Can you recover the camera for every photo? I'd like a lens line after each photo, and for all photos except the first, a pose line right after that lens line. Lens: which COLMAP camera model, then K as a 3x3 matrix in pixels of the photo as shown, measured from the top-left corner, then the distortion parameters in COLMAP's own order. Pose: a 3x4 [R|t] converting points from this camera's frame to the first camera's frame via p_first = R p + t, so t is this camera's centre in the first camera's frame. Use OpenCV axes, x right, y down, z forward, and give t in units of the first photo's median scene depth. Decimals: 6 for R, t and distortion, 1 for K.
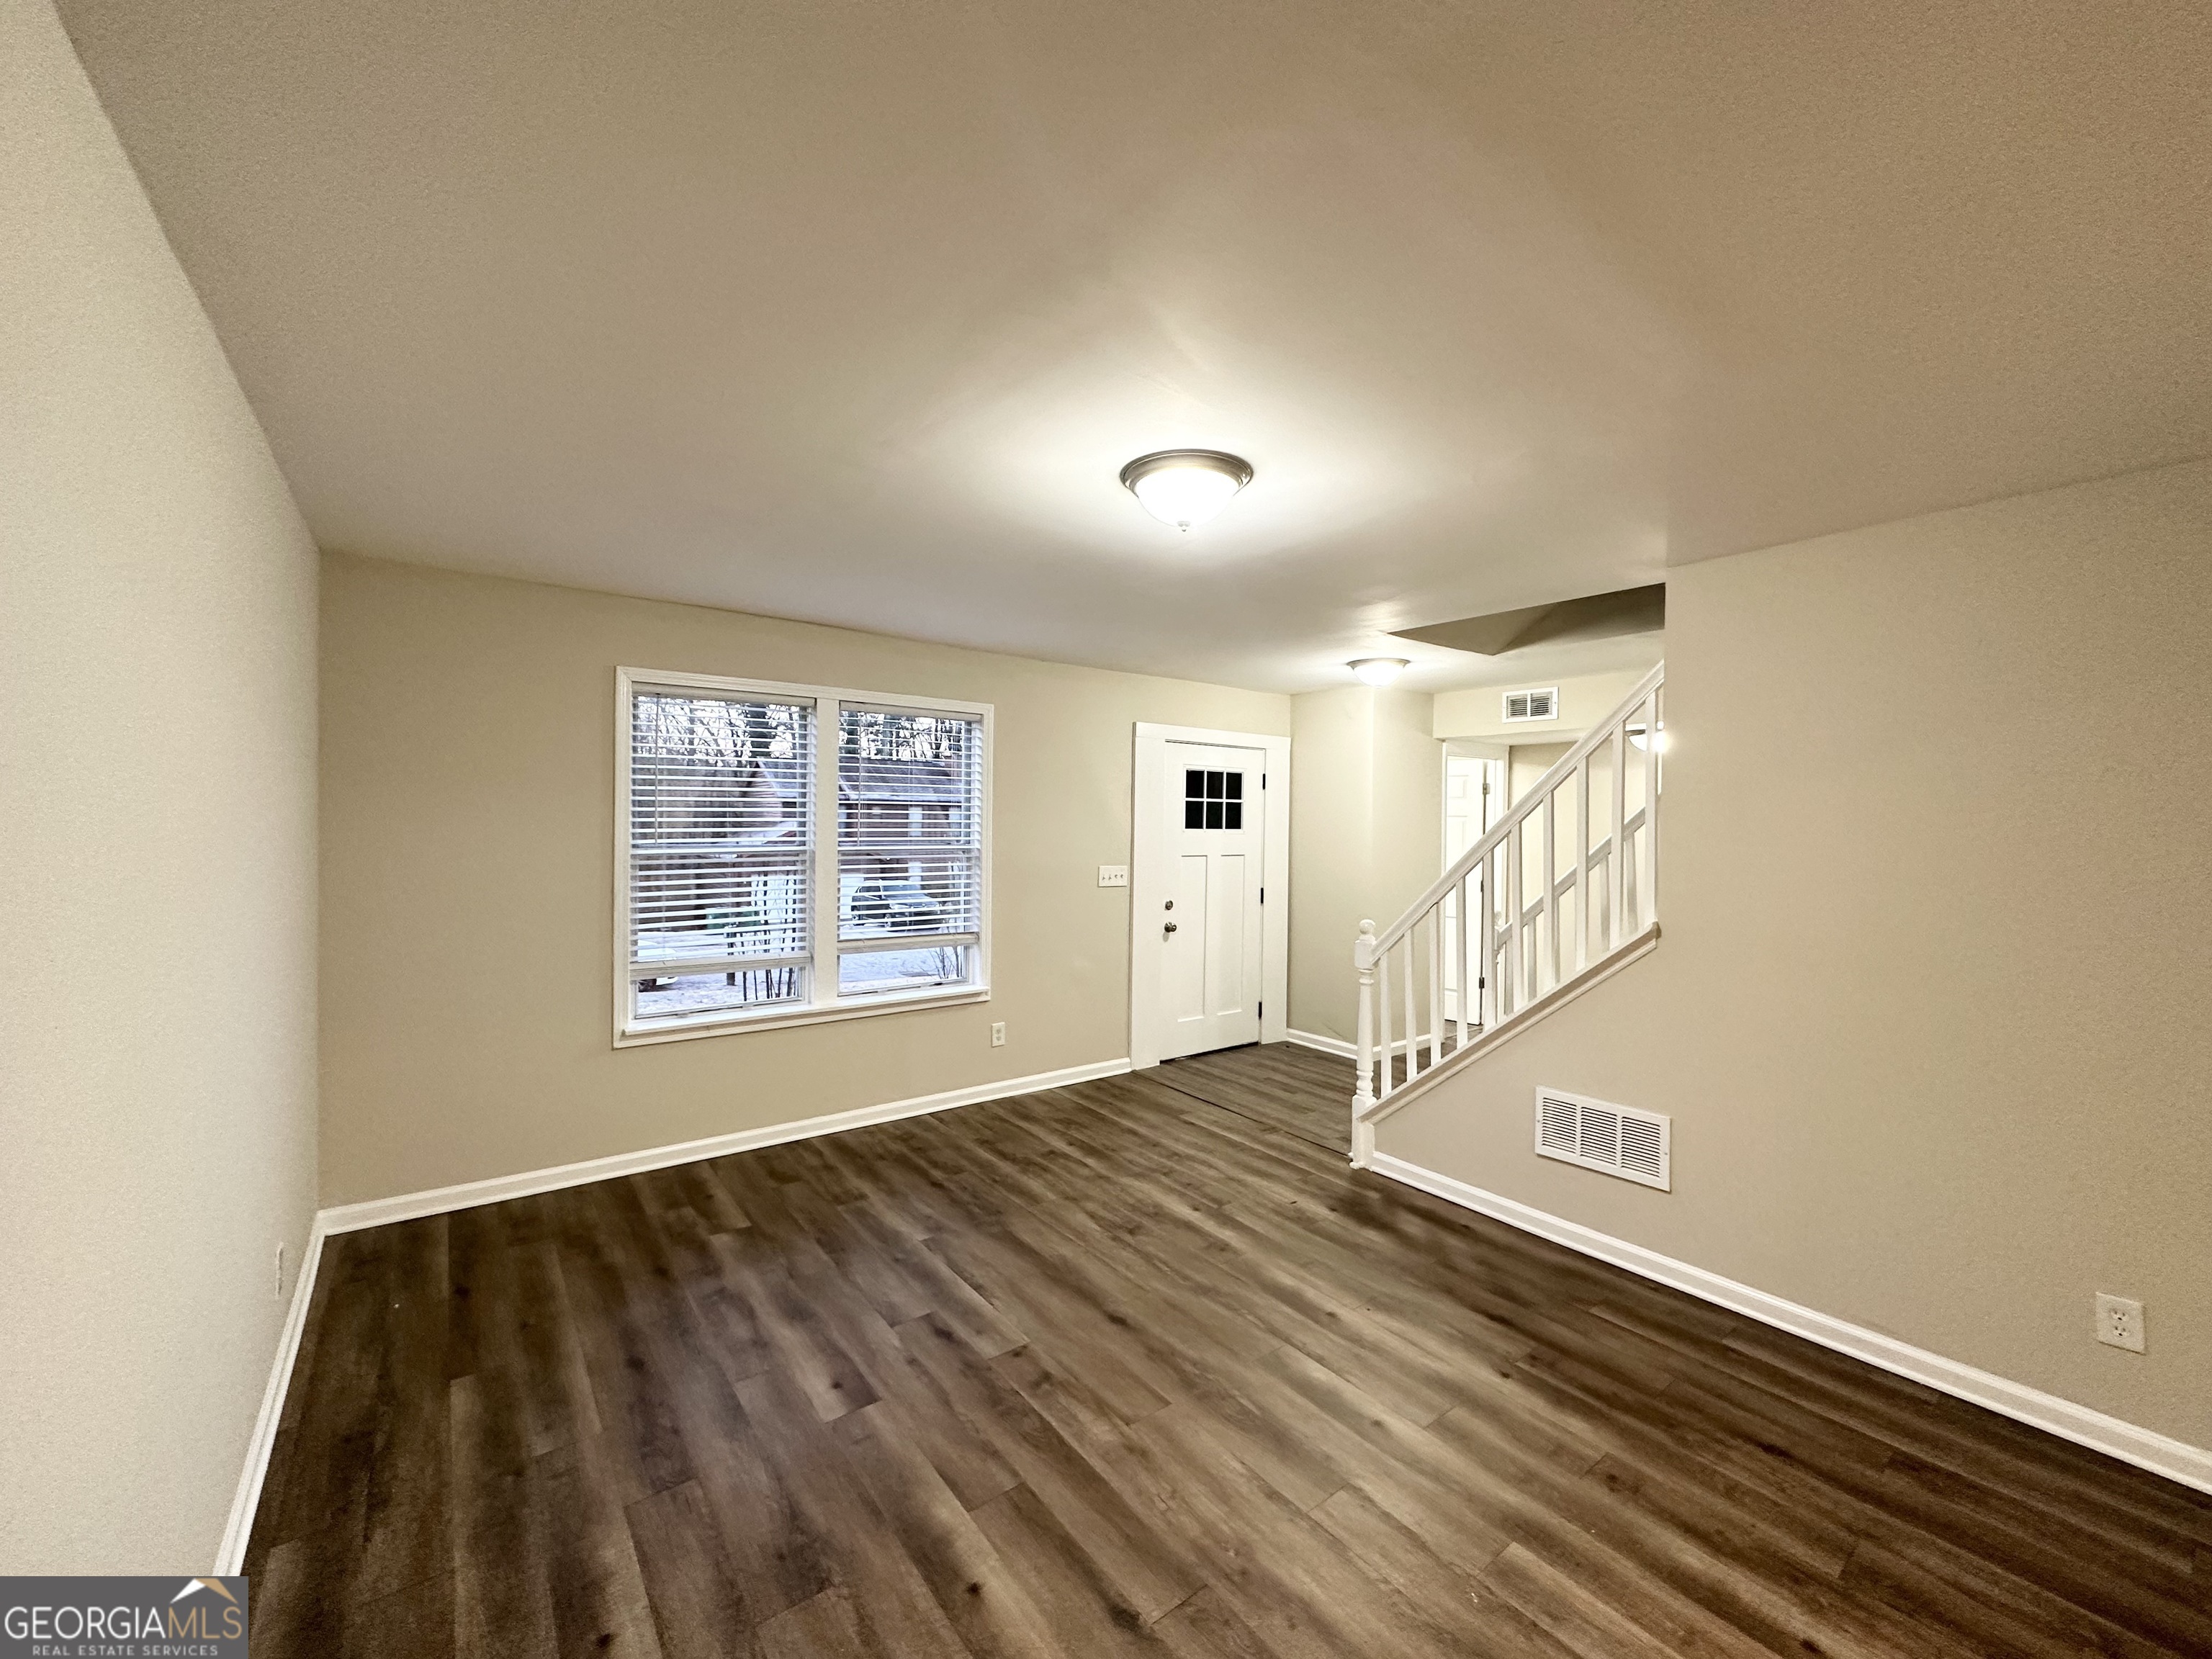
lens RADIAL K [[873.6, 0, 1105.8], [0, 873.6, 824.8], [0, 0, 1]] dist [-0.010257, 0.001923]
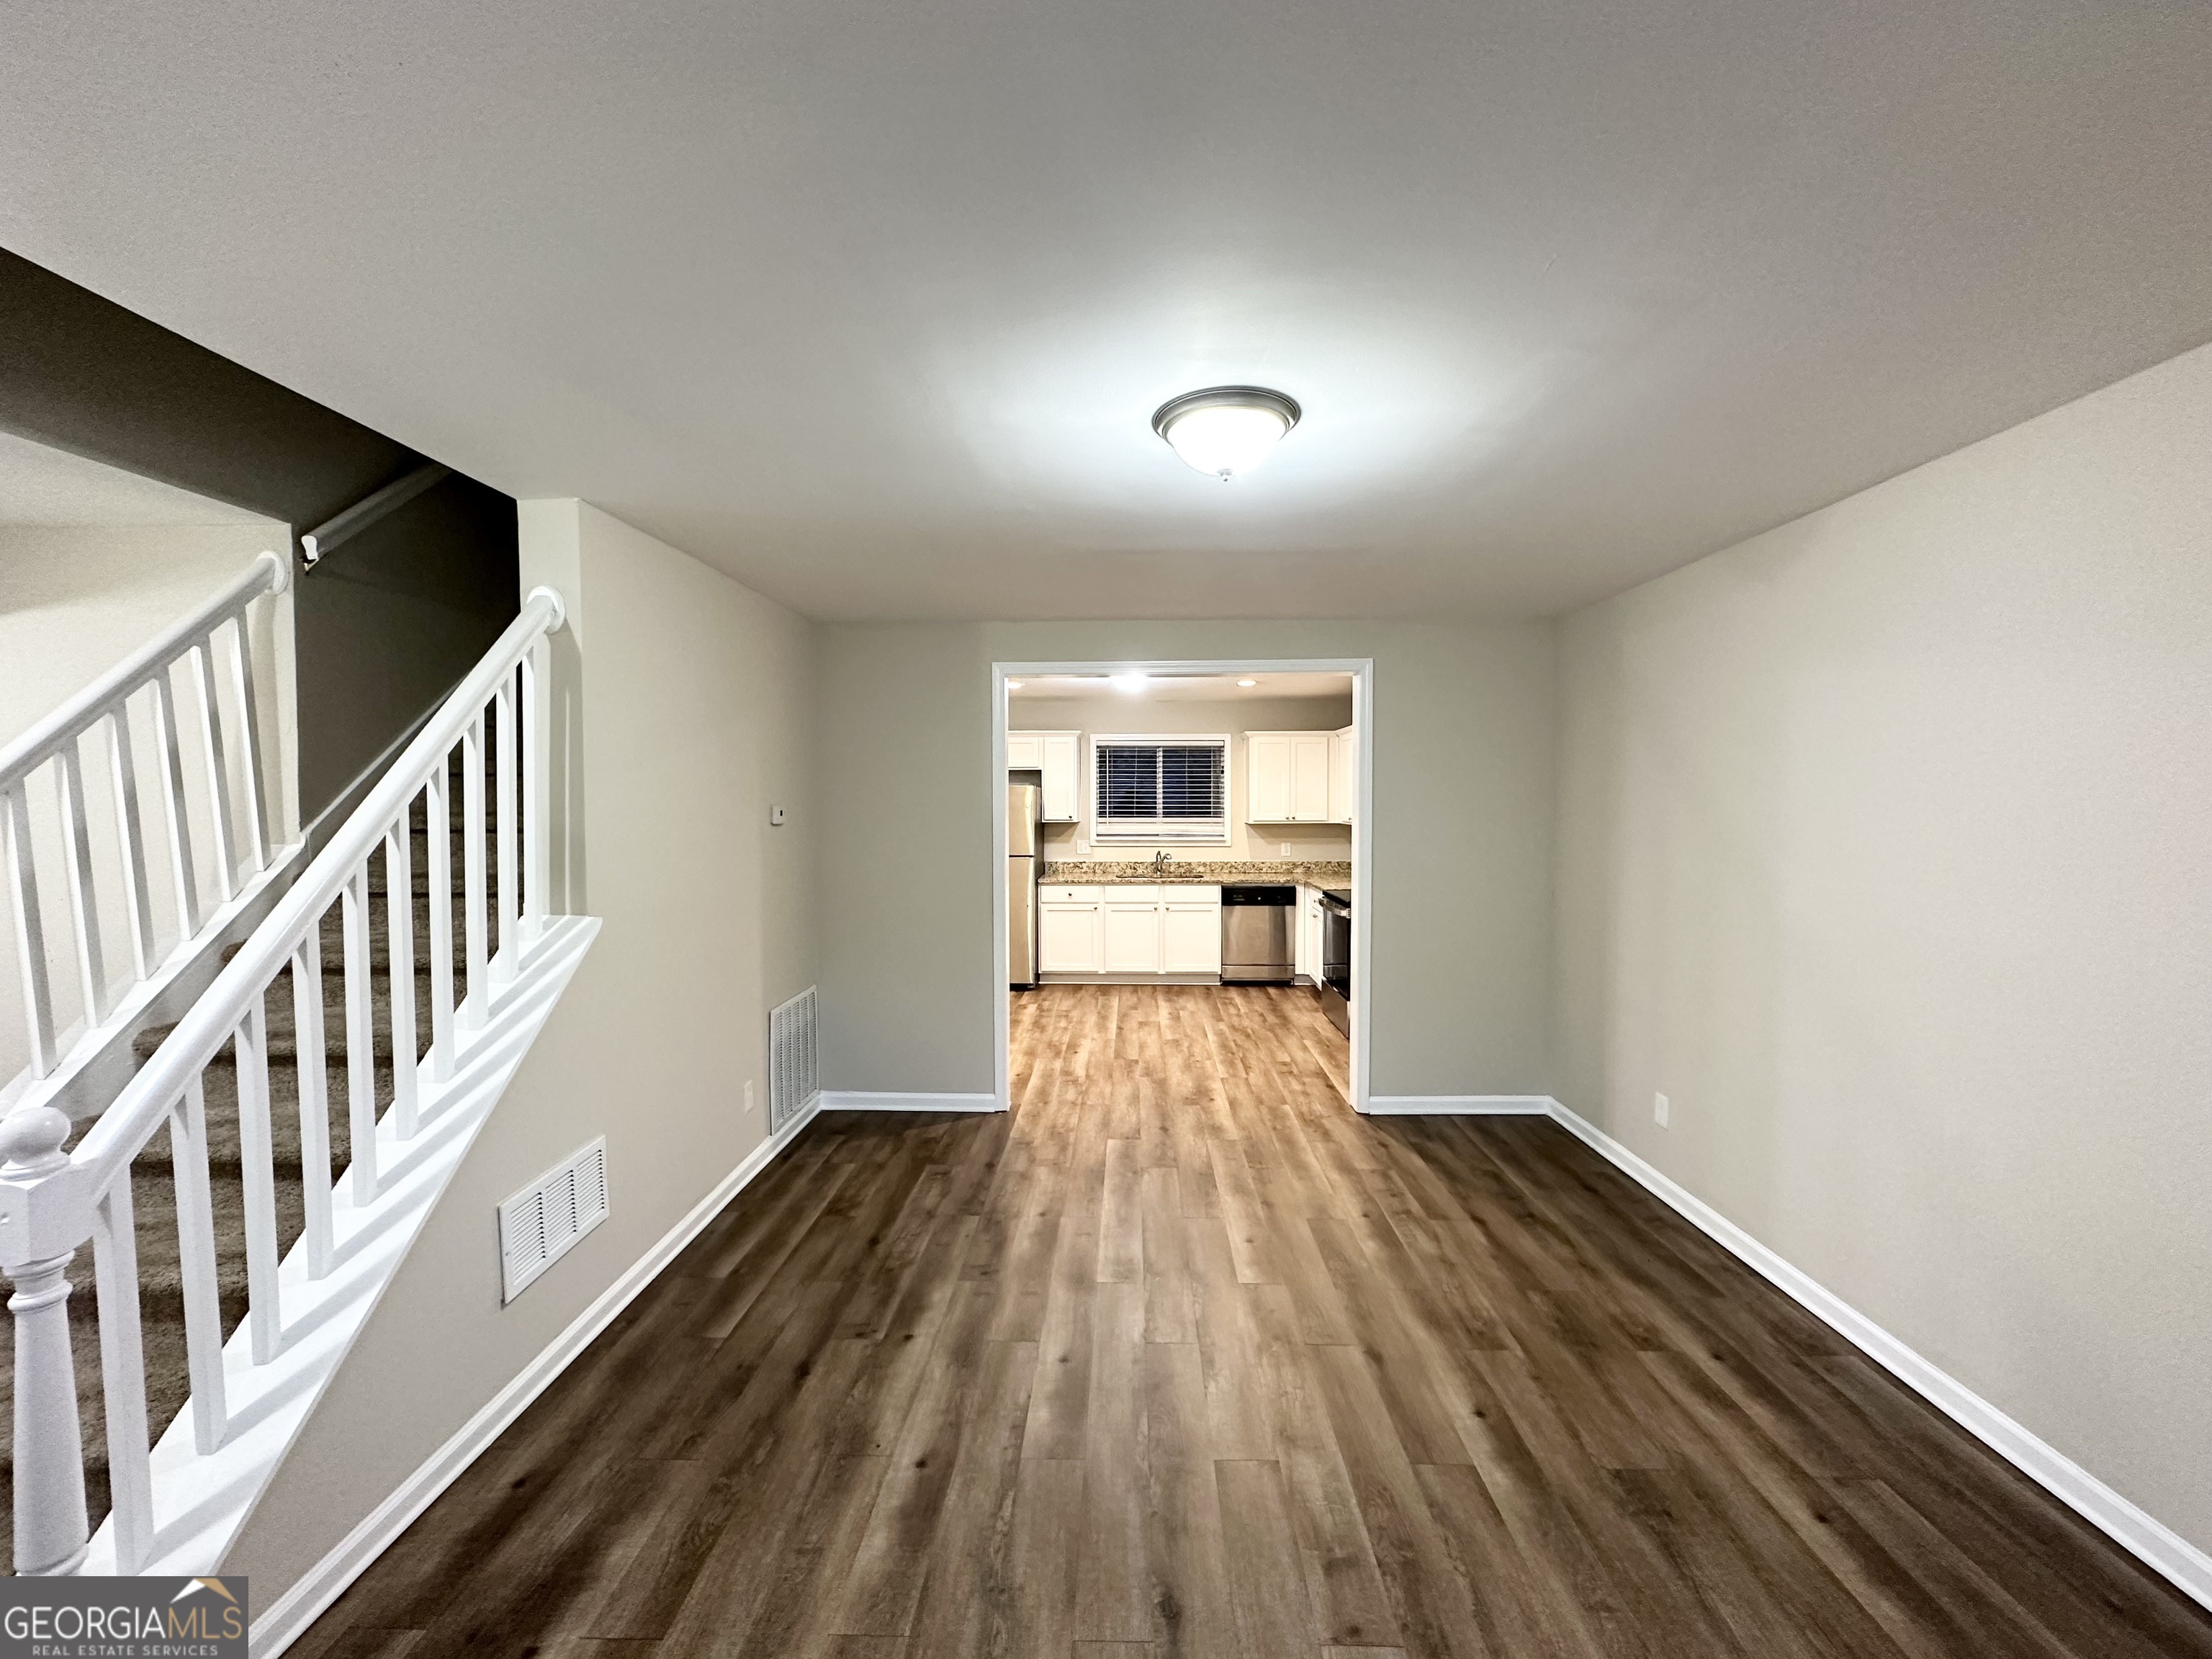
lens RADIAL K [[873.6, 0, 1105.8], [0, 873.6, 824.8], [0, 0, 1]] dist [-0.010257, 0.001923]
pose [[-0.778798, -0.028538, 0.626625, -0.379733], [-0.001825, 0.999063, 0.043232, -0.021829], [-0.627272, 0.032525, -0.778121, 1.759714]]
